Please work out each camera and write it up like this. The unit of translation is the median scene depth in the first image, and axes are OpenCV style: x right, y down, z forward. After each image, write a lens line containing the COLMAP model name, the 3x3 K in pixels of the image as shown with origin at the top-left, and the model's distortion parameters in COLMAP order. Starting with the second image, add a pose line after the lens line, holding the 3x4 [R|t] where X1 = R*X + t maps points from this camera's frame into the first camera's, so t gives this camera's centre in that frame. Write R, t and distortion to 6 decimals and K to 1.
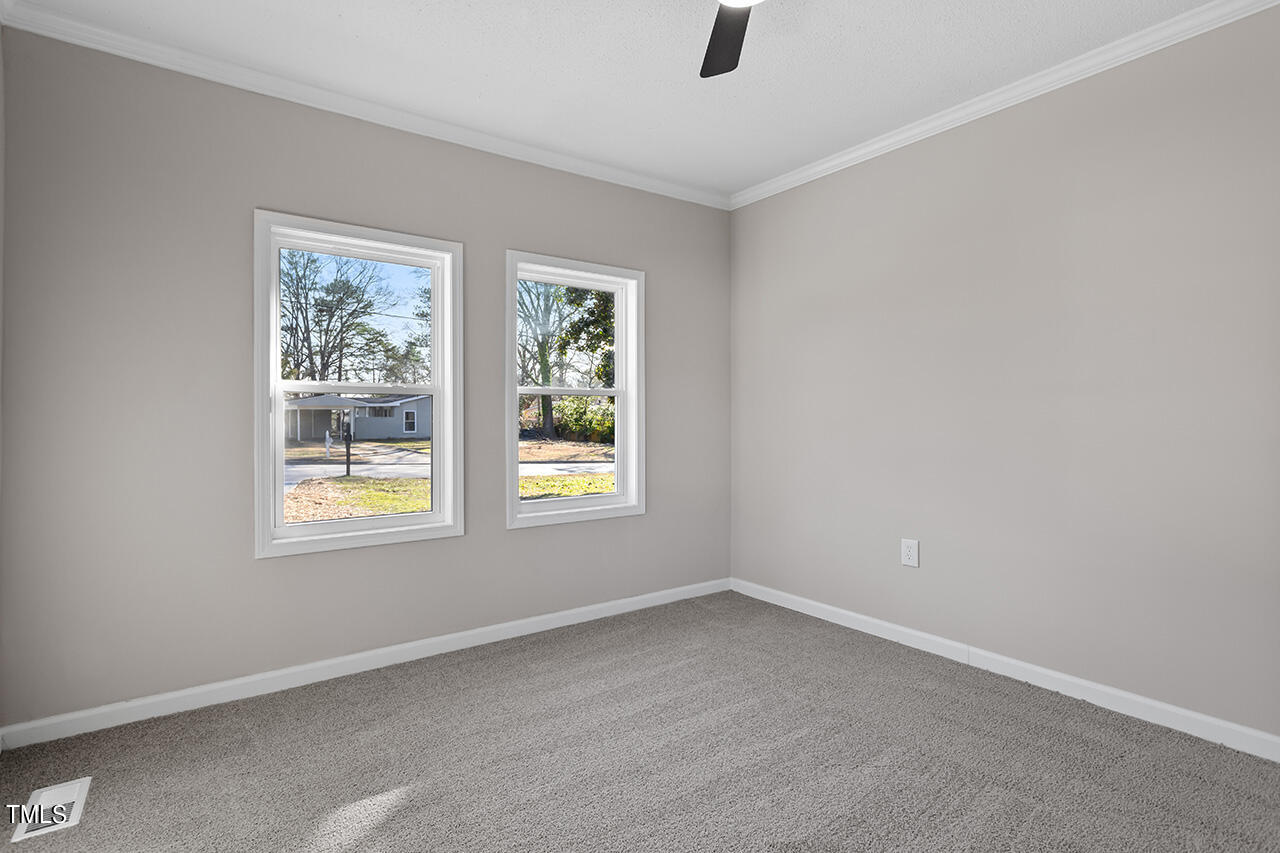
lens RADIAL K [[613.7, 0, 641.5], [0, 613.7, 417.3], [0, 0, 1]] dist [0.008715, -0.000122]
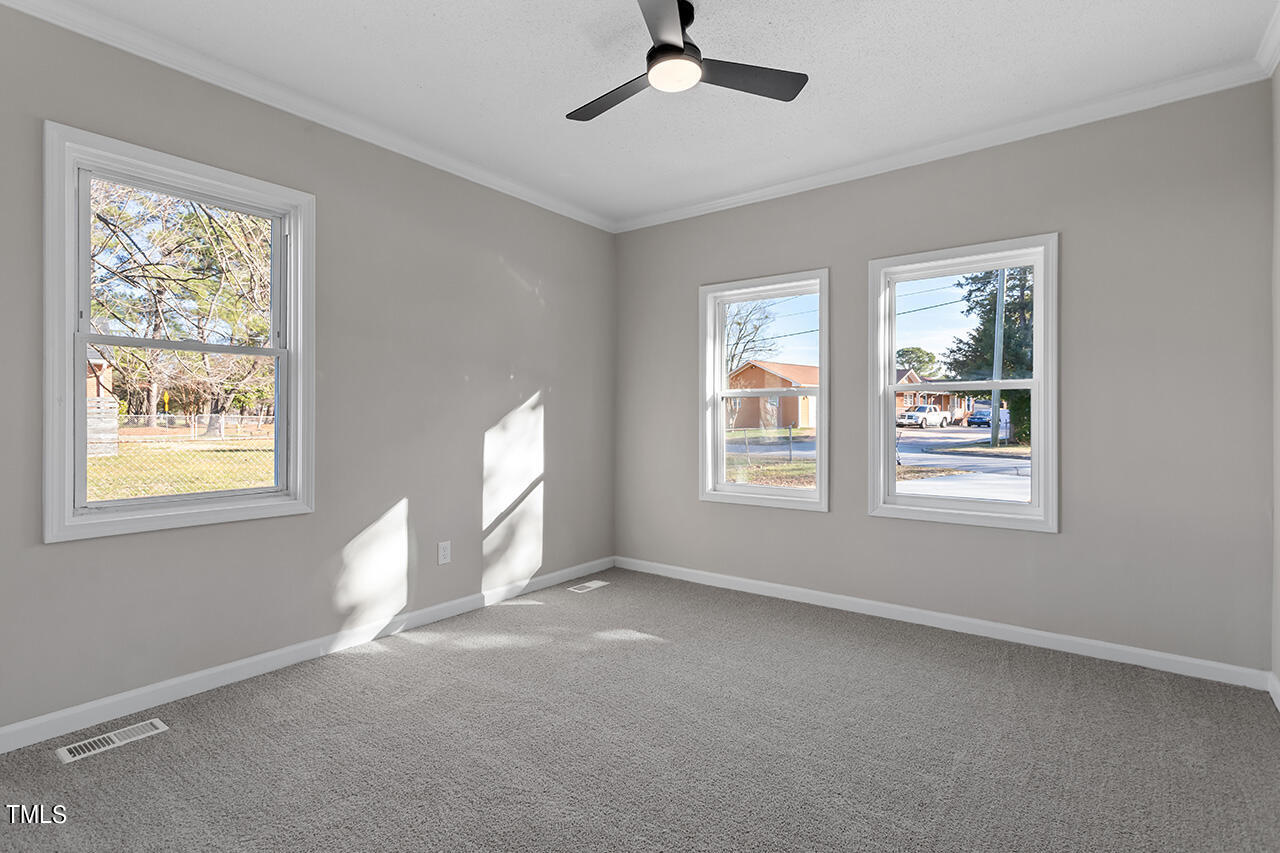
lens RADIAL K [[617.1, 0, 640.8], [0, 617.1, 412.6], [0, 0, 1]] dist [-0.000341, -0.000179]
pose [[0.305184, -0.003858, -0.952286, 0.710795], [0.003120, 0.999990, -0.003052, 0.000366], [0.952288, -0.002040, 0.305193, 0.277264]]
